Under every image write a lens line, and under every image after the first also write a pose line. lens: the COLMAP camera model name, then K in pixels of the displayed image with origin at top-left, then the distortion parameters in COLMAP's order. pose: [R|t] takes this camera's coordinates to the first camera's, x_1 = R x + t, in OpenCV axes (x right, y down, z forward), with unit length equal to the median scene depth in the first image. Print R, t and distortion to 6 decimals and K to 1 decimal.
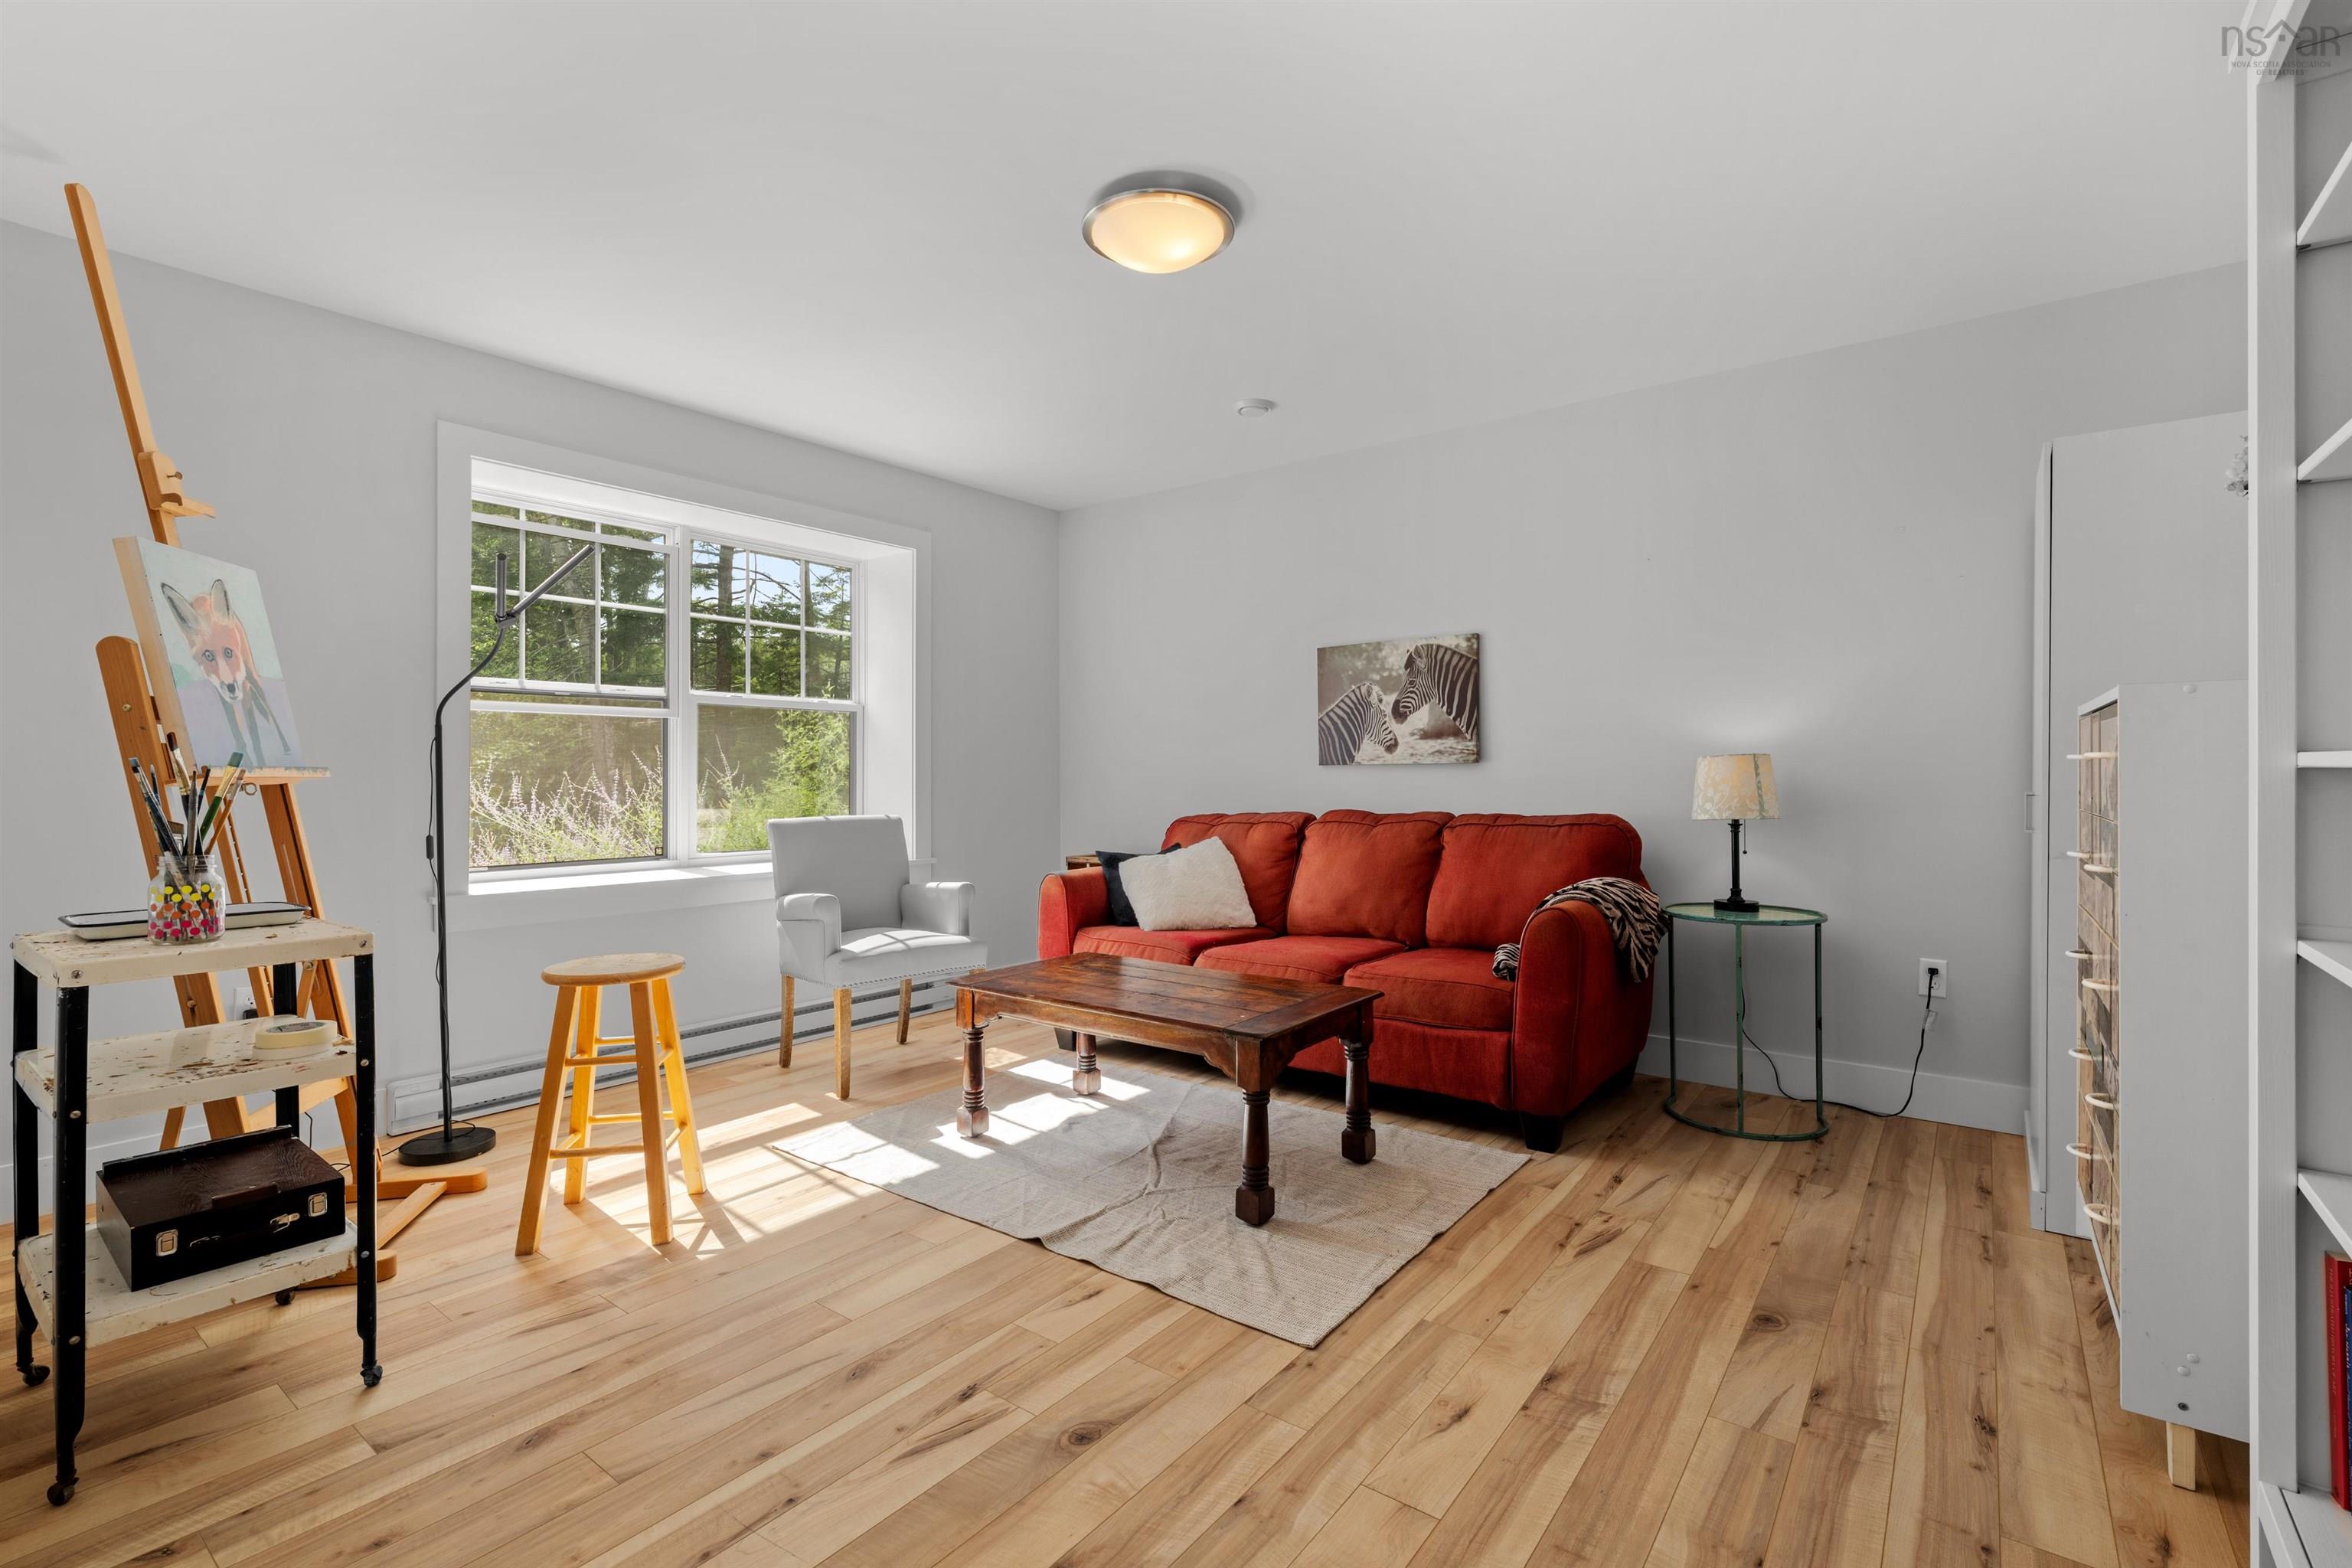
lens RADIAL K [[1058.9, 0, 1181.8], [0, 1058.9, 771.7], [0, 0, 1]] dist [0.001450, -0.000040]
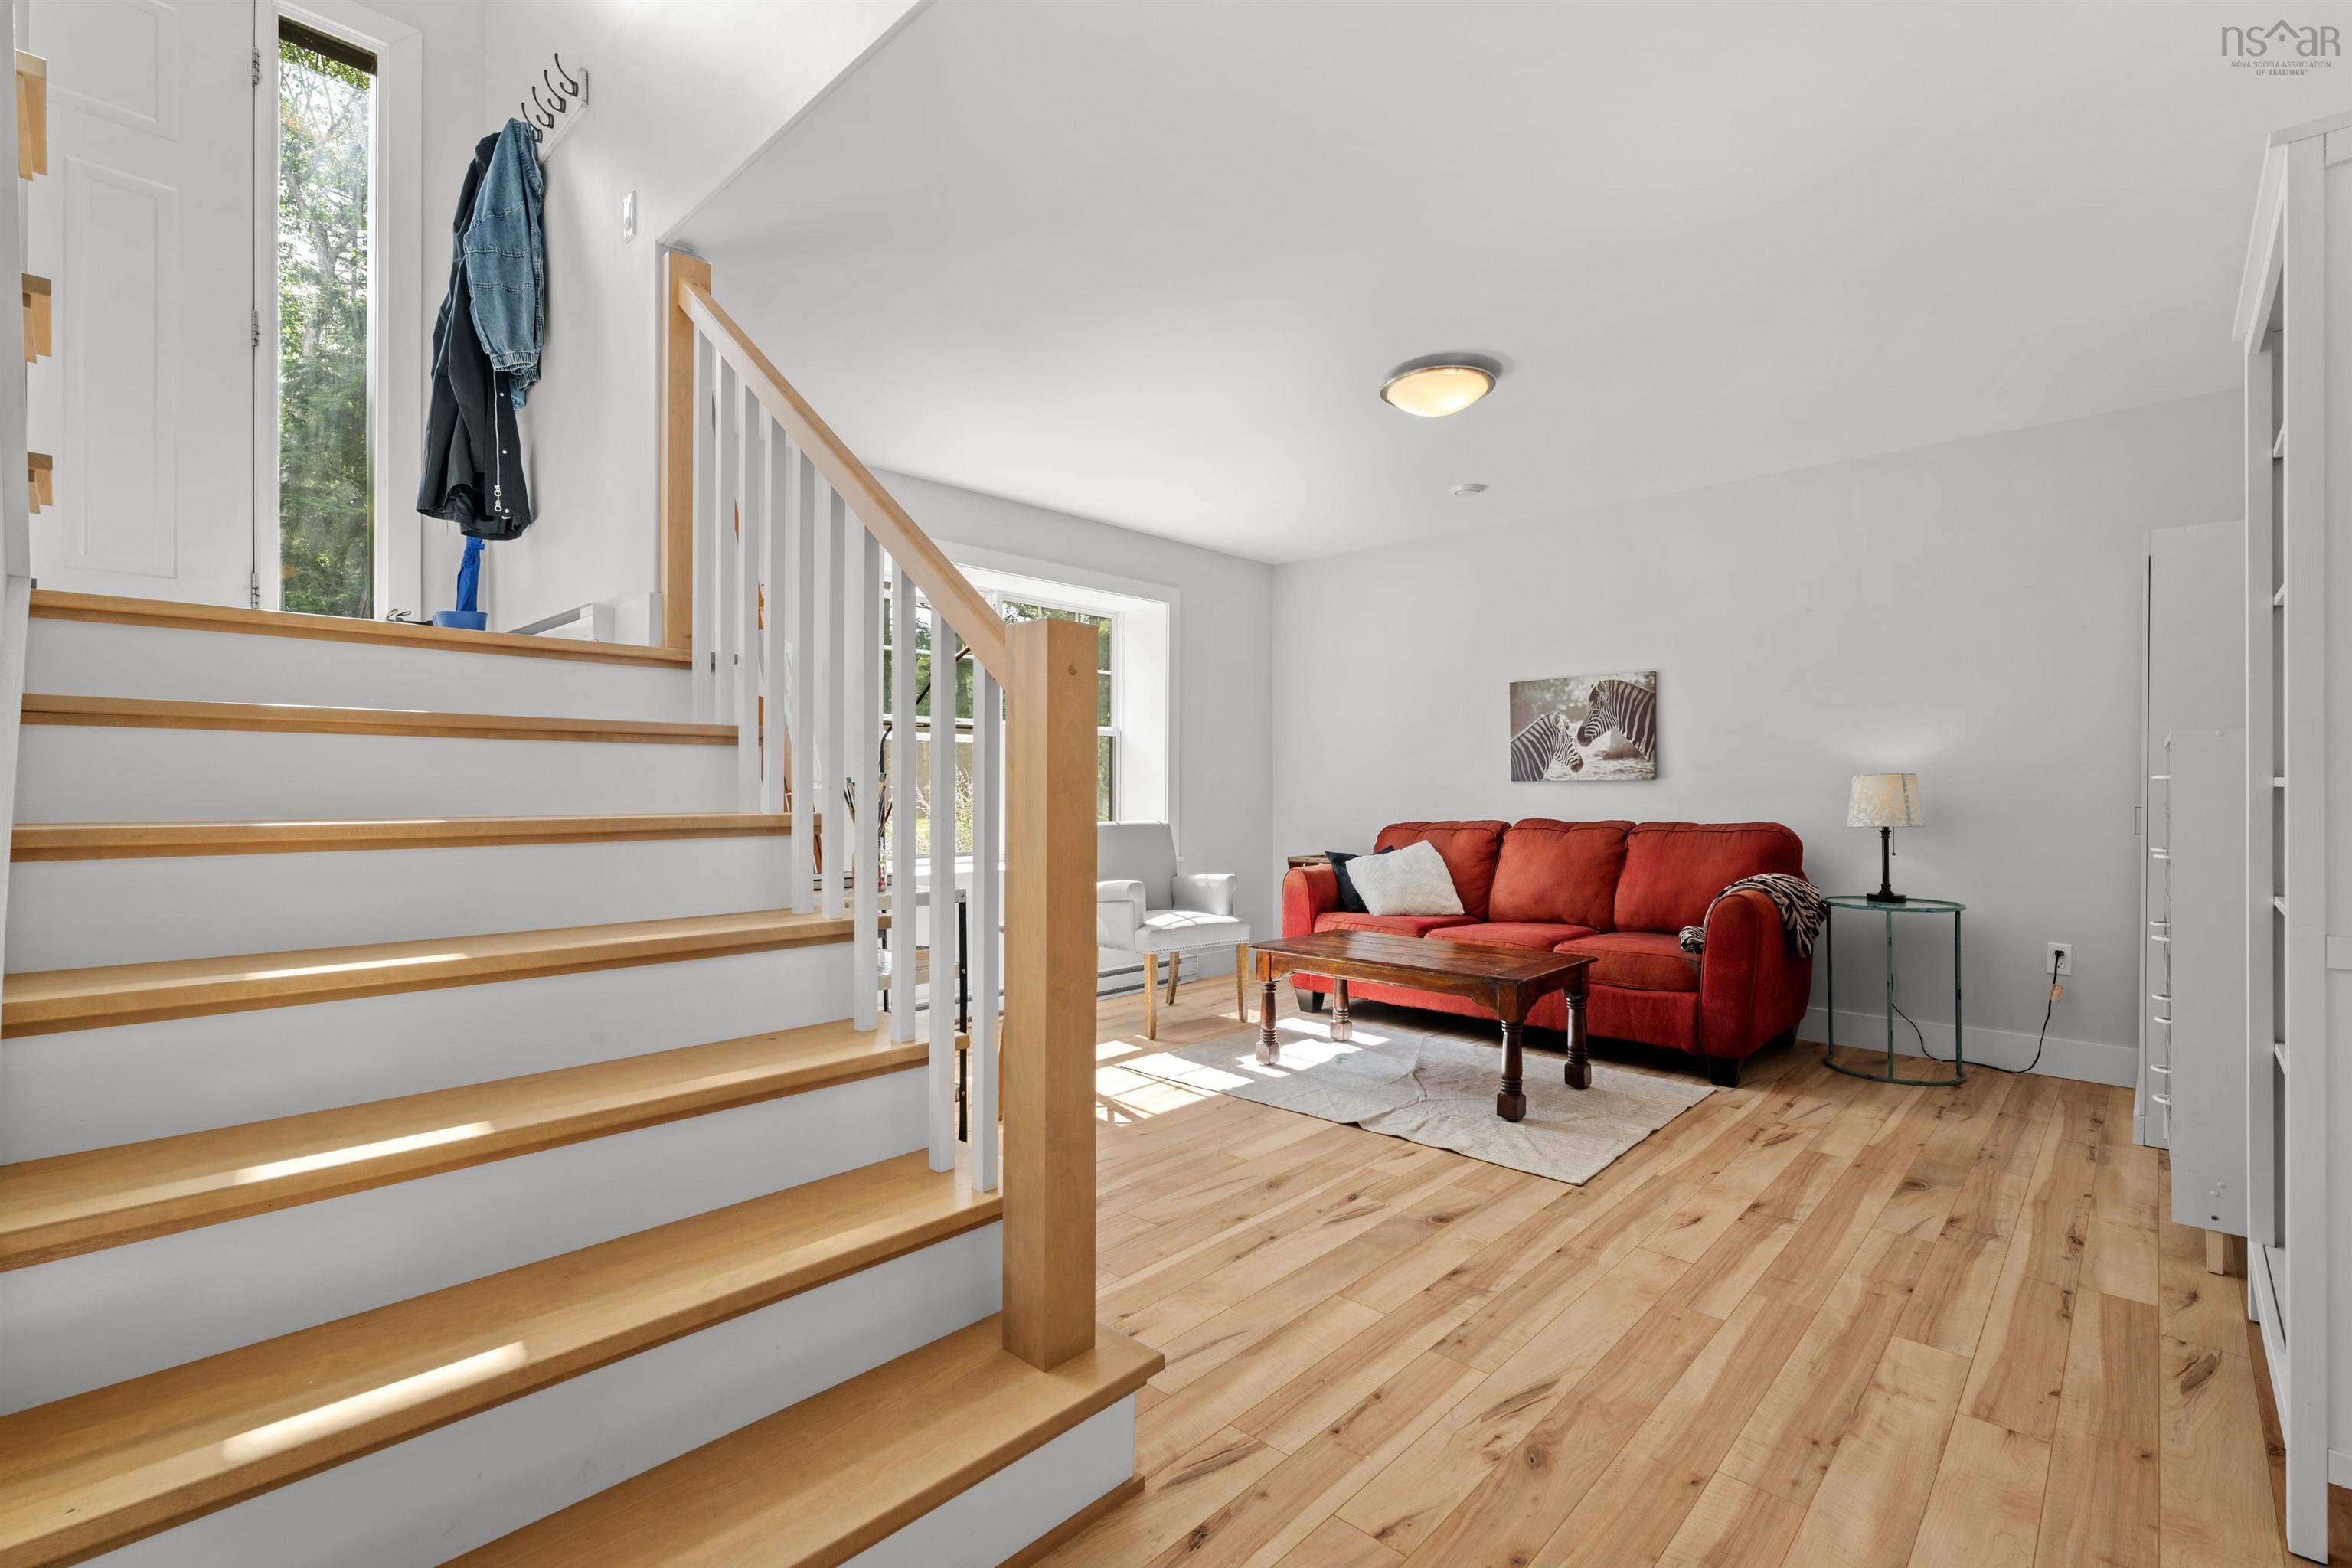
lens RADIAL K [[1045.9, 0, 1182.1], [0, 1045.9, 784.0], [0, 0, 1]] dist [-0.001292, 0.000542]
pose [[0.994712, 0.002252, -0.102680, -0.190101], [-0.002377, 0.999997, -0.001090, -0.001448], [0.102677, 0.001329, 0.994714, -0.333771]]
